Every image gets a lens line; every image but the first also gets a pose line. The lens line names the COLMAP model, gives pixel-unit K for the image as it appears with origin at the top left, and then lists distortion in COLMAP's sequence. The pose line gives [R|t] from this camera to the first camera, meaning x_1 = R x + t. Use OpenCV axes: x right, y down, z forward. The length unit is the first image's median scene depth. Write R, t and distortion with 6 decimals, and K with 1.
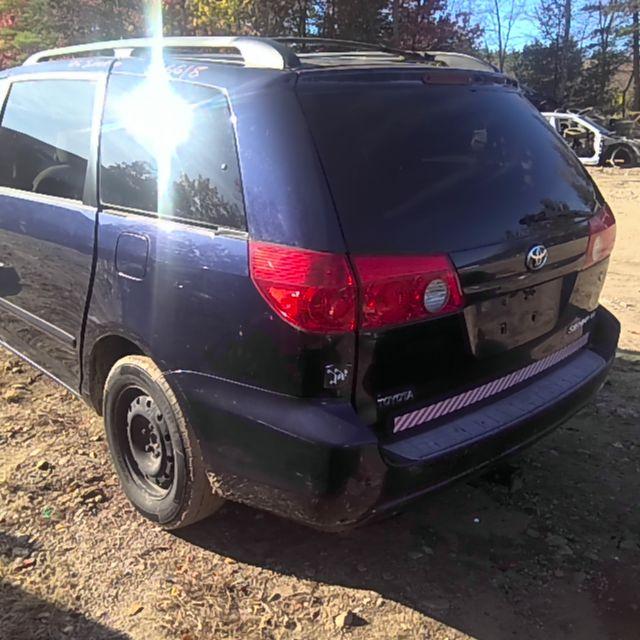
lens RADIAL K [[673.8, 0, 313.9], [0, 673.8, 318.4], [0, 0, 1]] dist [0.131210, -0.211194]
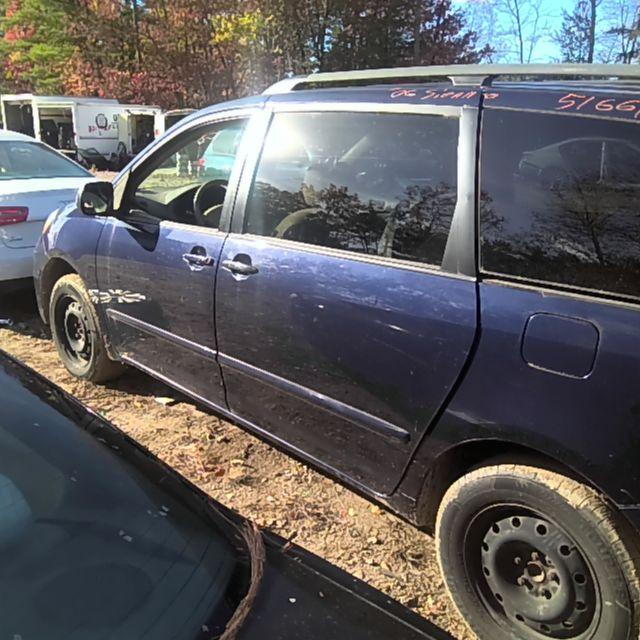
lens RADIAL K [[673.8, 0, 313.9], [0, 673.8, 318.4], [0, 0, 1]] dist [0.131210, -0.211194]
pose [[0.999841, 0.014868, 0.009846, -0.512262], [-0.014651, 0.999657, -0.021722, -0.093843], [-0.010165, 0.021574, 0.999716, 0.214462]]
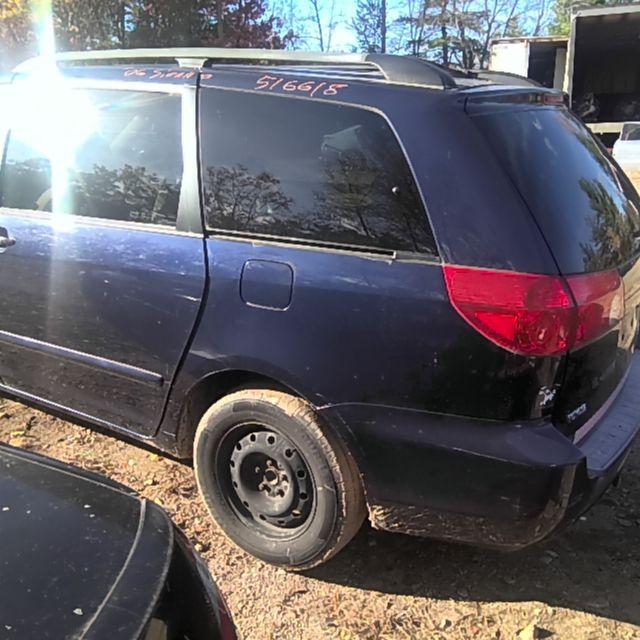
lens RADIAL K [[673.8, 0, 313.9], [0, 673.8, 318.4], [0, 0, 1]] dist [0.131210, -0.211194]
pose [[0.965707, -0.062277, 0.252056, -0.410229], [0.062712, 0.998012, 0.006314, -0.043947], [-0.251948, 0.009709, 0.967692, 0.077157]]
